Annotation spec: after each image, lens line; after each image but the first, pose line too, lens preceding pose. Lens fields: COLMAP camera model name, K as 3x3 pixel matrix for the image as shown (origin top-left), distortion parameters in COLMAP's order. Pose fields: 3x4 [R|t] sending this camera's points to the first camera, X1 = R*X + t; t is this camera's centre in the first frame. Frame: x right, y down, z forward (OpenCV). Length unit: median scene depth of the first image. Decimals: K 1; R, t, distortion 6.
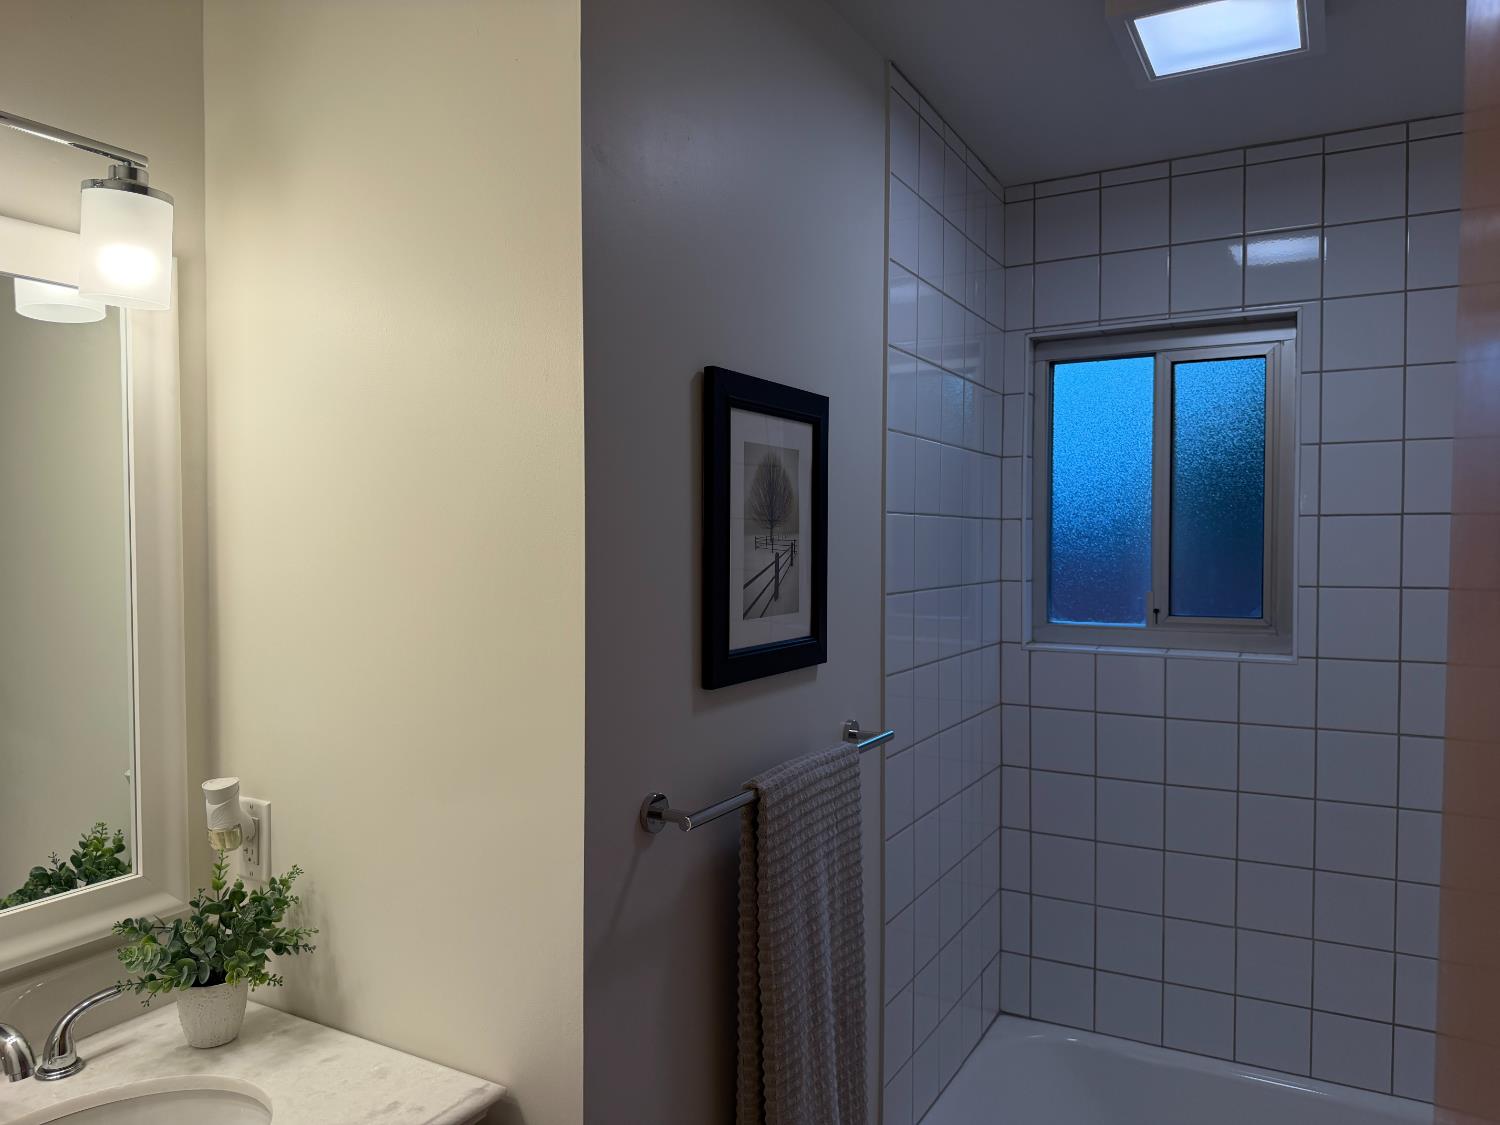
lens RADIAL K [[1065.2, 0, 750.0], [0, 1065.2, 562.5], [0, 0, 1]] dist [-0.000589, 0.002719]
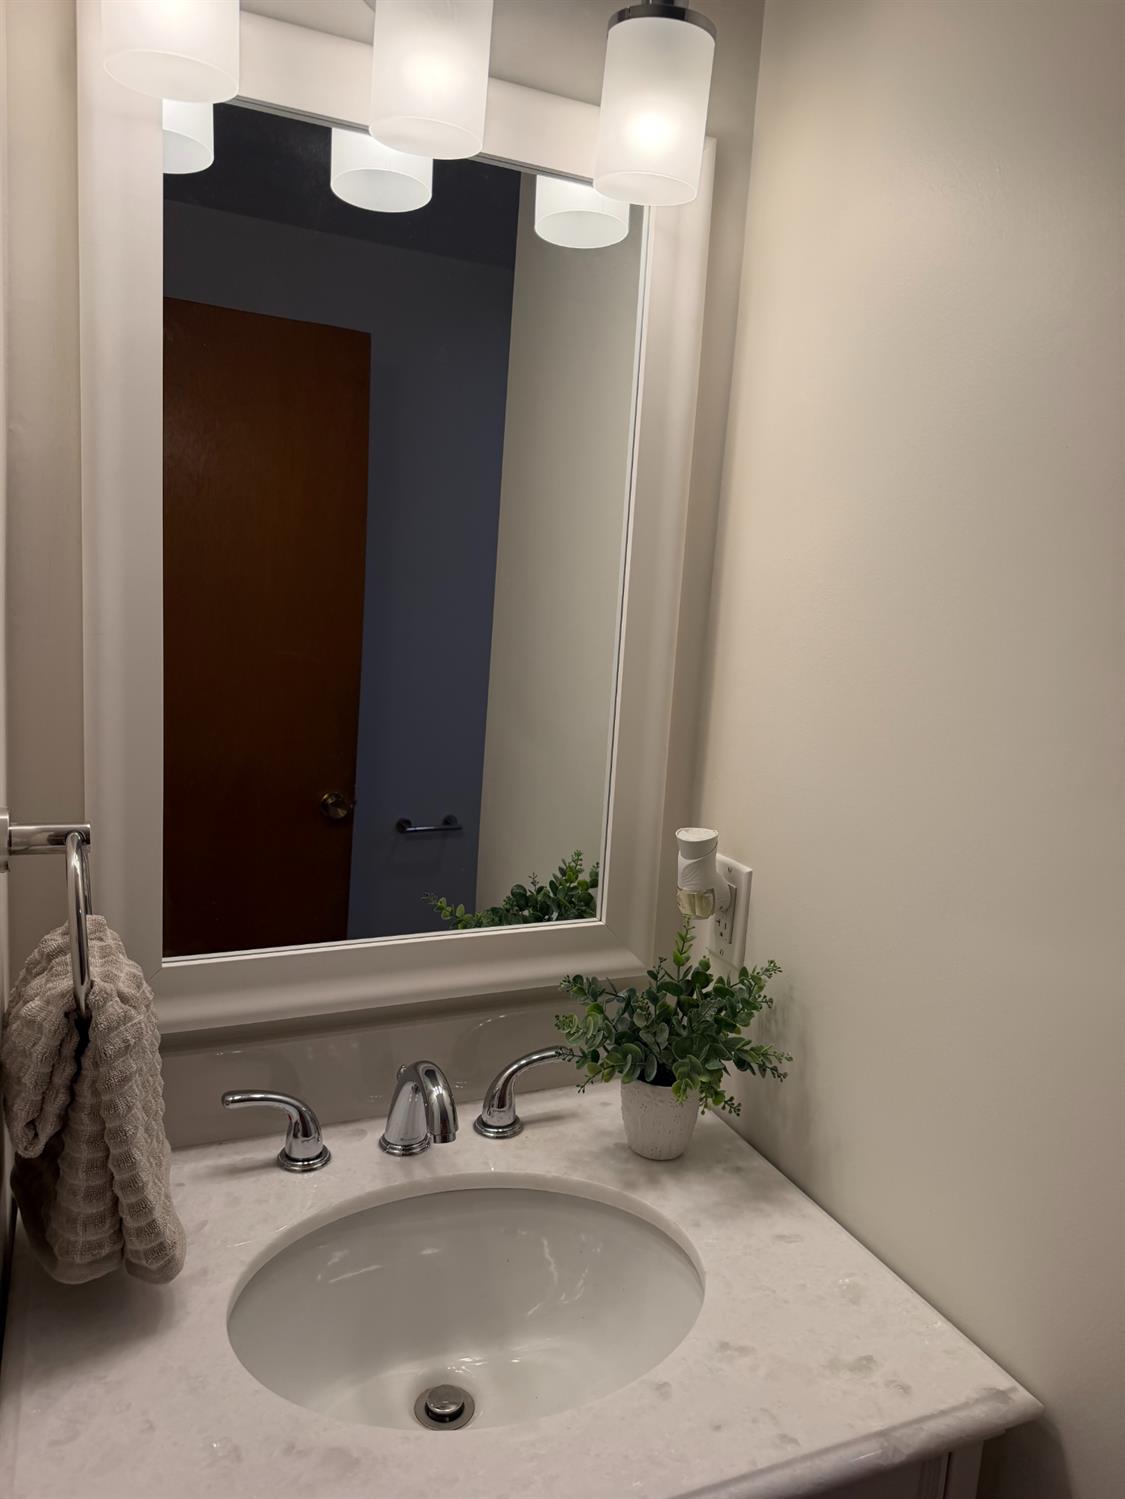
lens RADIAL K [[1054.2, 0, 562.5], [0, 1054.2, 749.5], [0, 0, 1]] dist [0.108376, -0.176377]
pose [[0.799729, 0.139332, -0.583969, -0.131005], [-0.079867, 0.988742, 0.126533, 0.055498], [0.595025, -0.054552, 0.801854, 0.325120]]
